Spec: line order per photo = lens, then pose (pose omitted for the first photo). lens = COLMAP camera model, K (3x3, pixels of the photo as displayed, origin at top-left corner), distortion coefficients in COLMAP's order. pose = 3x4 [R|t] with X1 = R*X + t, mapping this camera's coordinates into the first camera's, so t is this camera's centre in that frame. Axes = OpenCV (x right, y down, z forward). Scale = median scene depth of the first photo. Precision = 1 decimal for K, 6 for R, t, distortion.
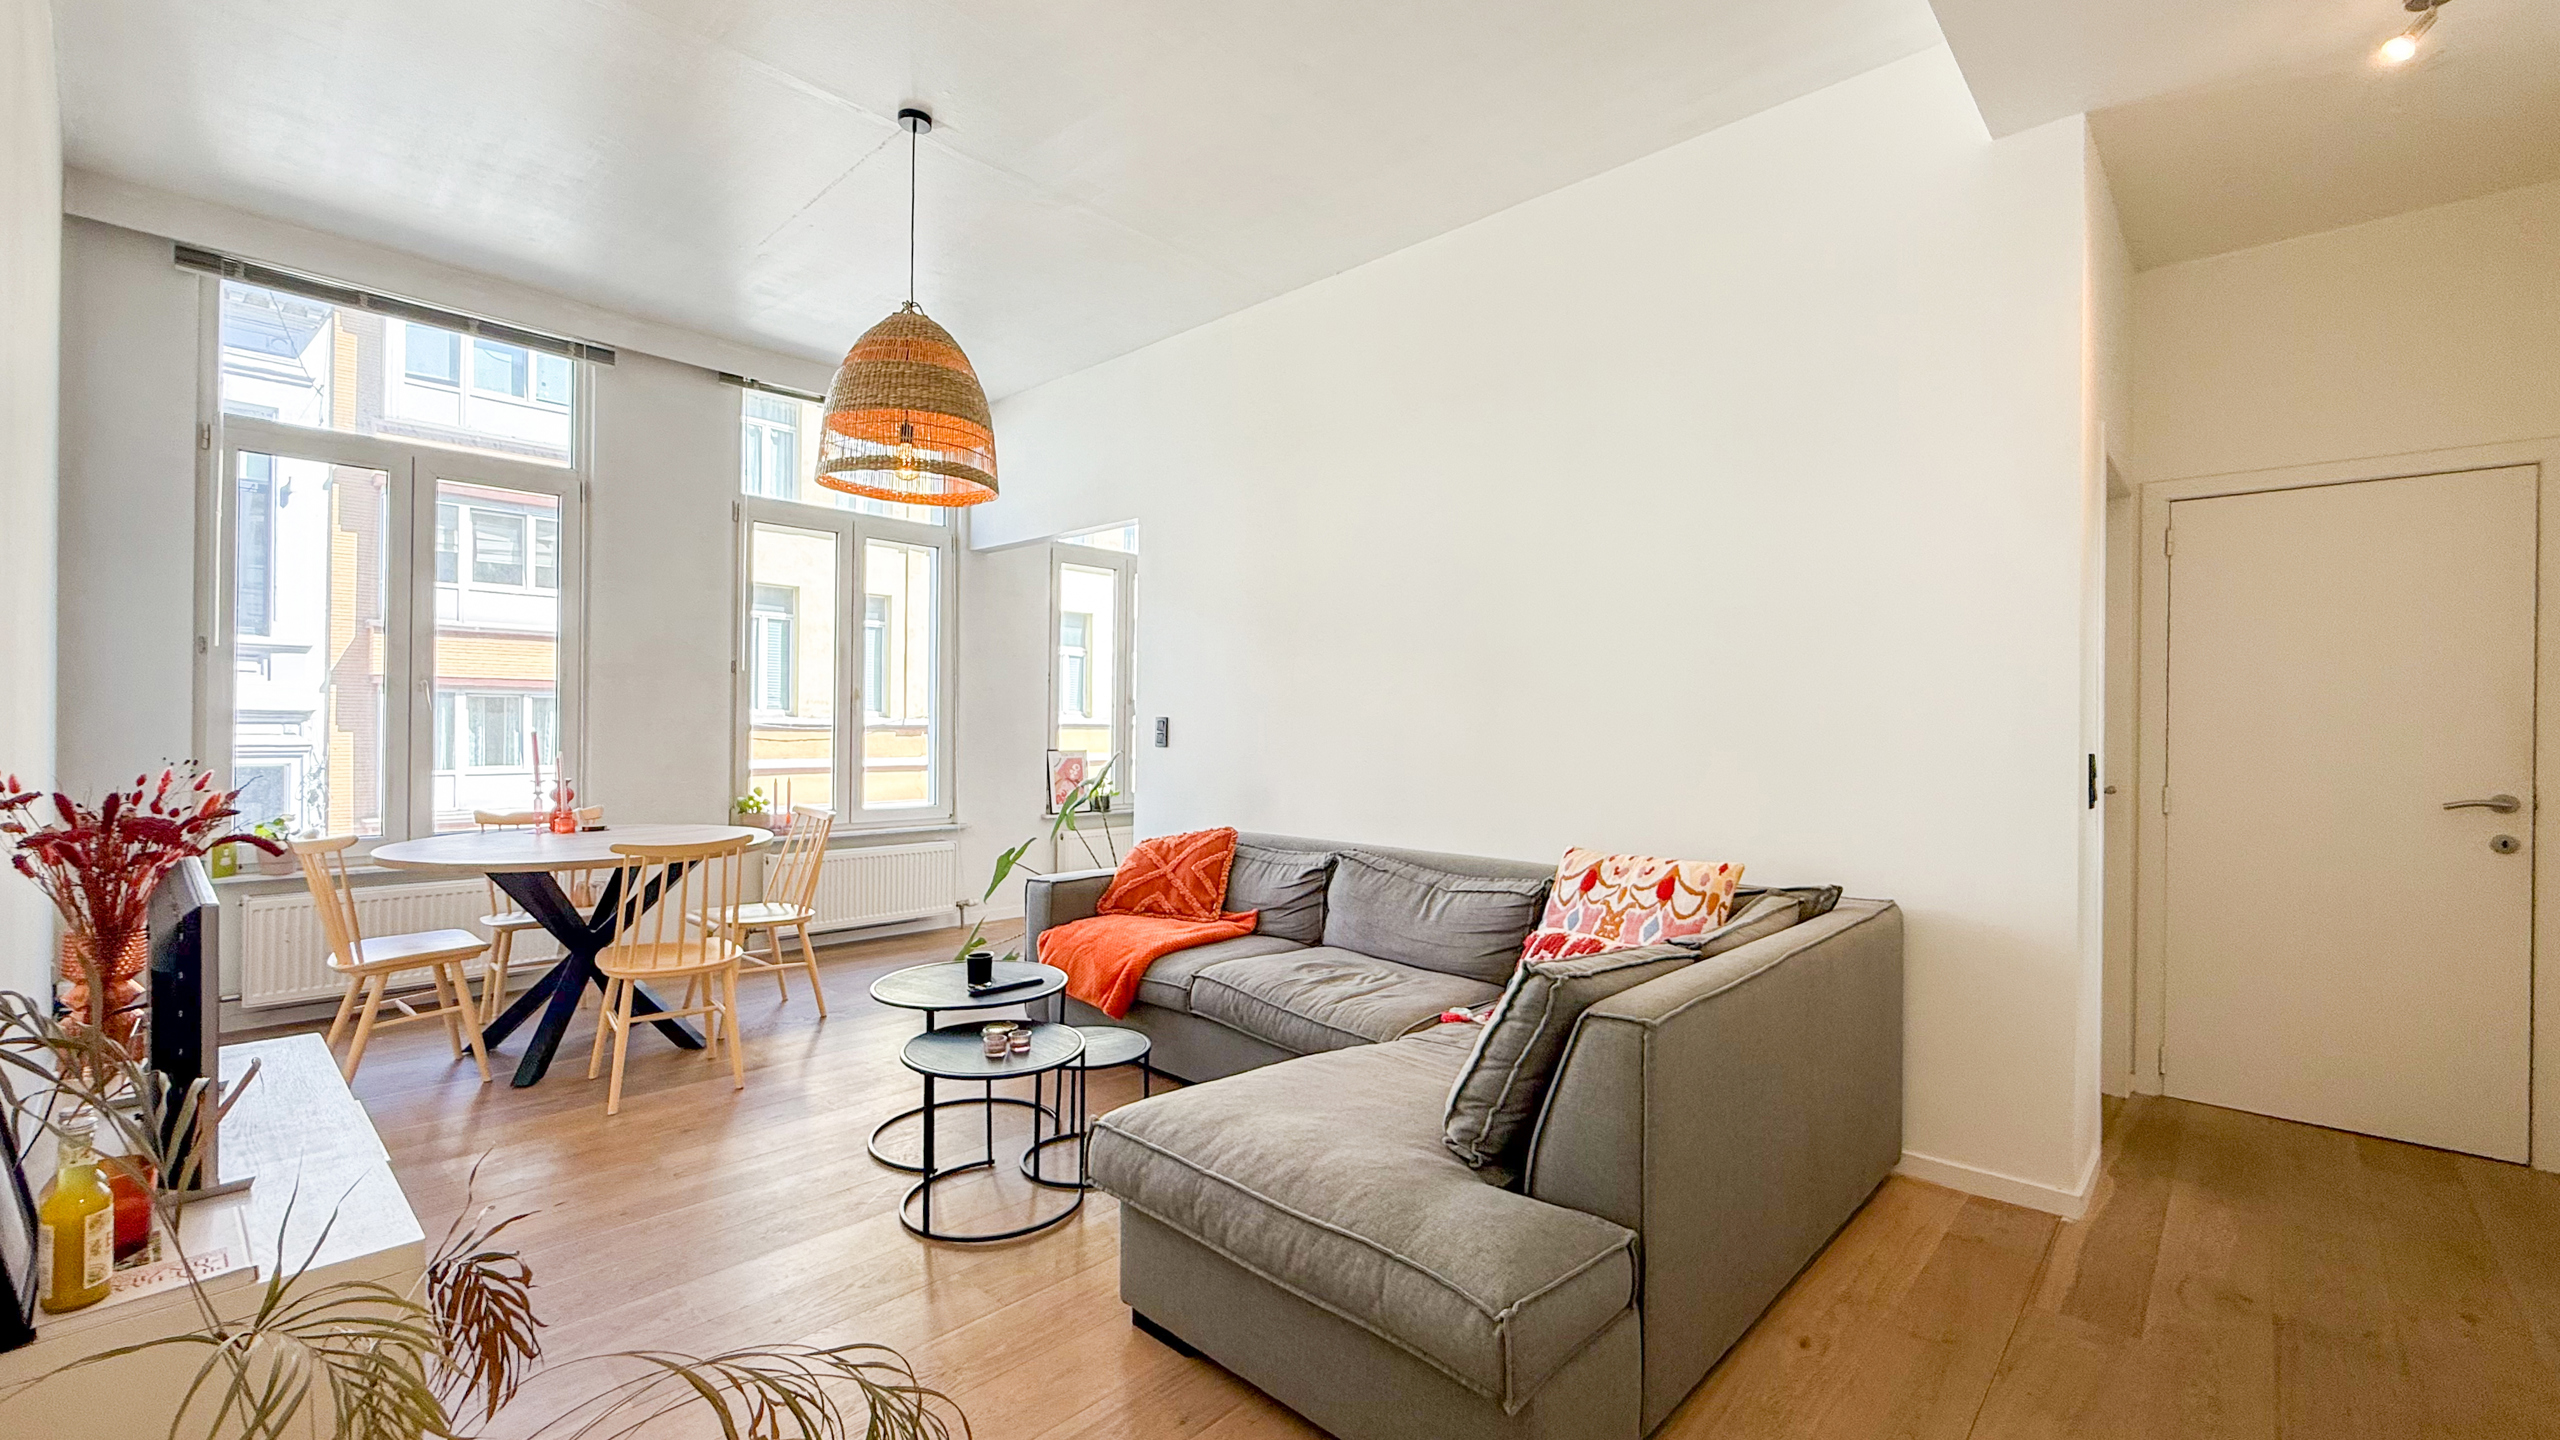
lens RADIAL K [[1057.0, 0, 1213.8], [0, 1057.0, 719.8], [0, 0, 1]] dist [0.000127, 0.000149]
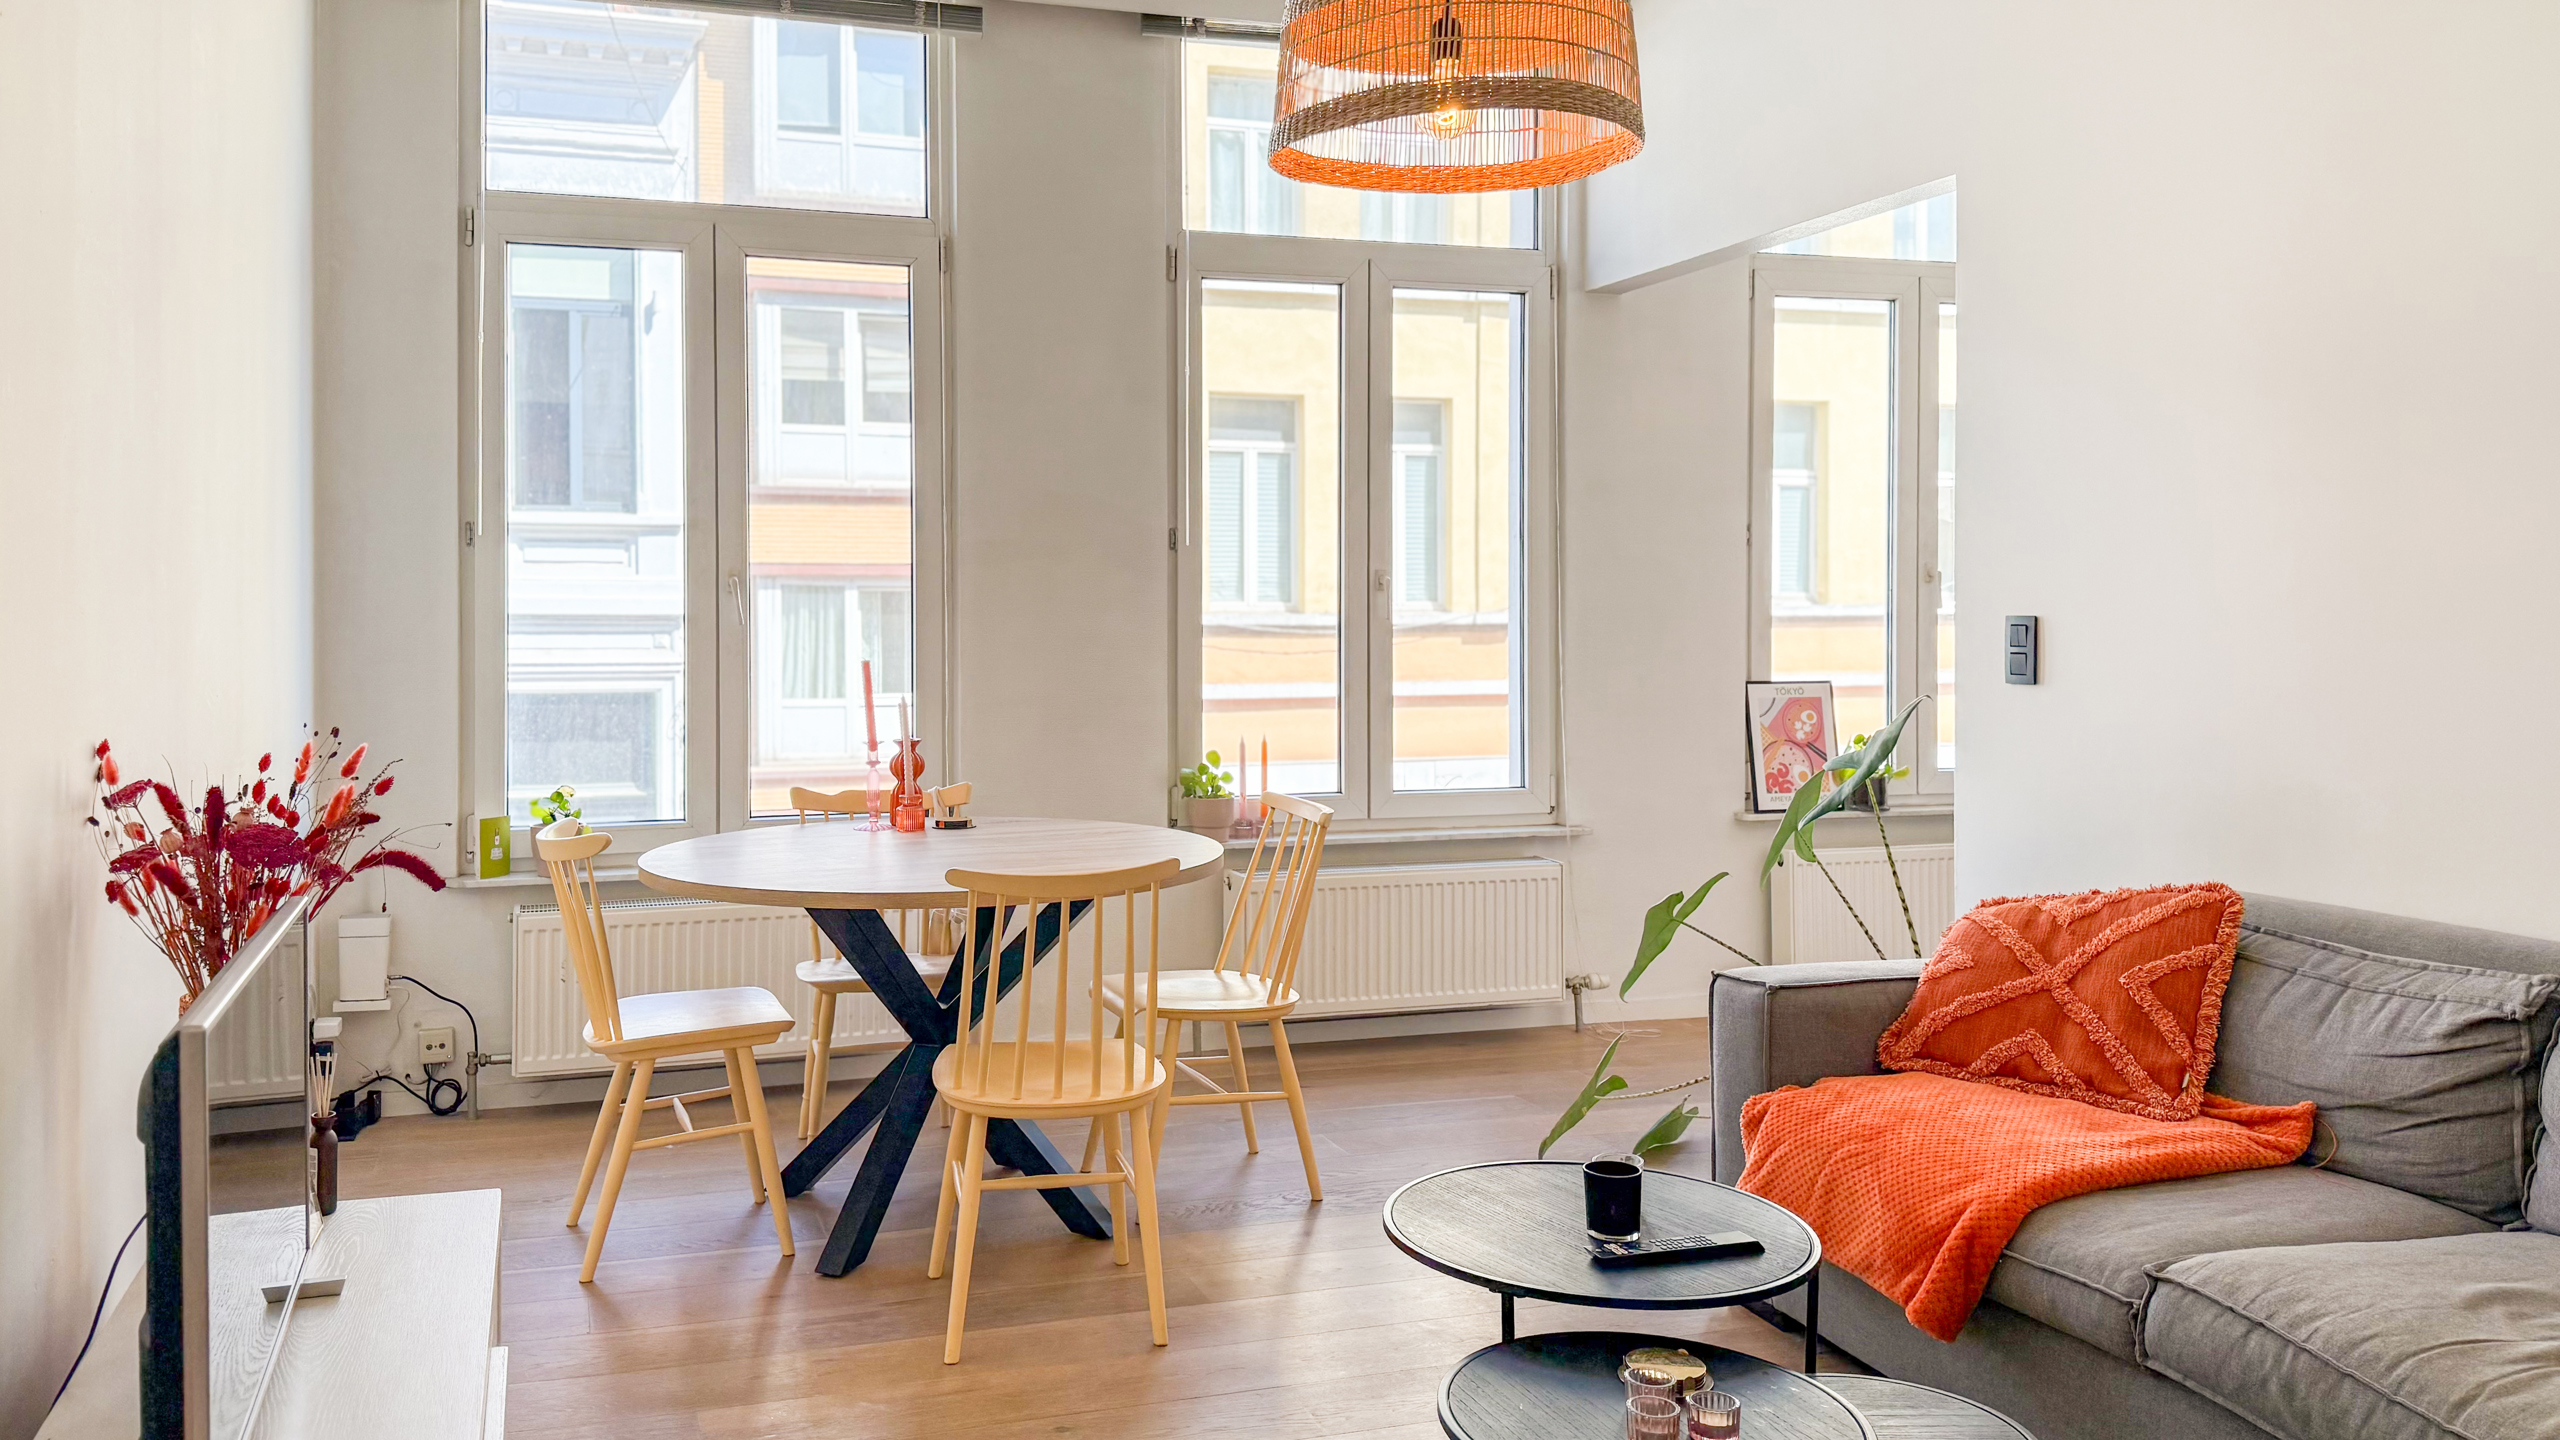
lens RADIAL K [[1856.6, 0, 1187.6], [0, 1856.6, 703.3], [0, 0, 1]] dist [0.079725, -0.103659]
pose [[0.904664, -0.000909, -0.426124, -0.033859], [0.022658, 0.998686, 0.045974, -0.011126], [0.425522, -0.051246, 0.903496, 0.157610]]
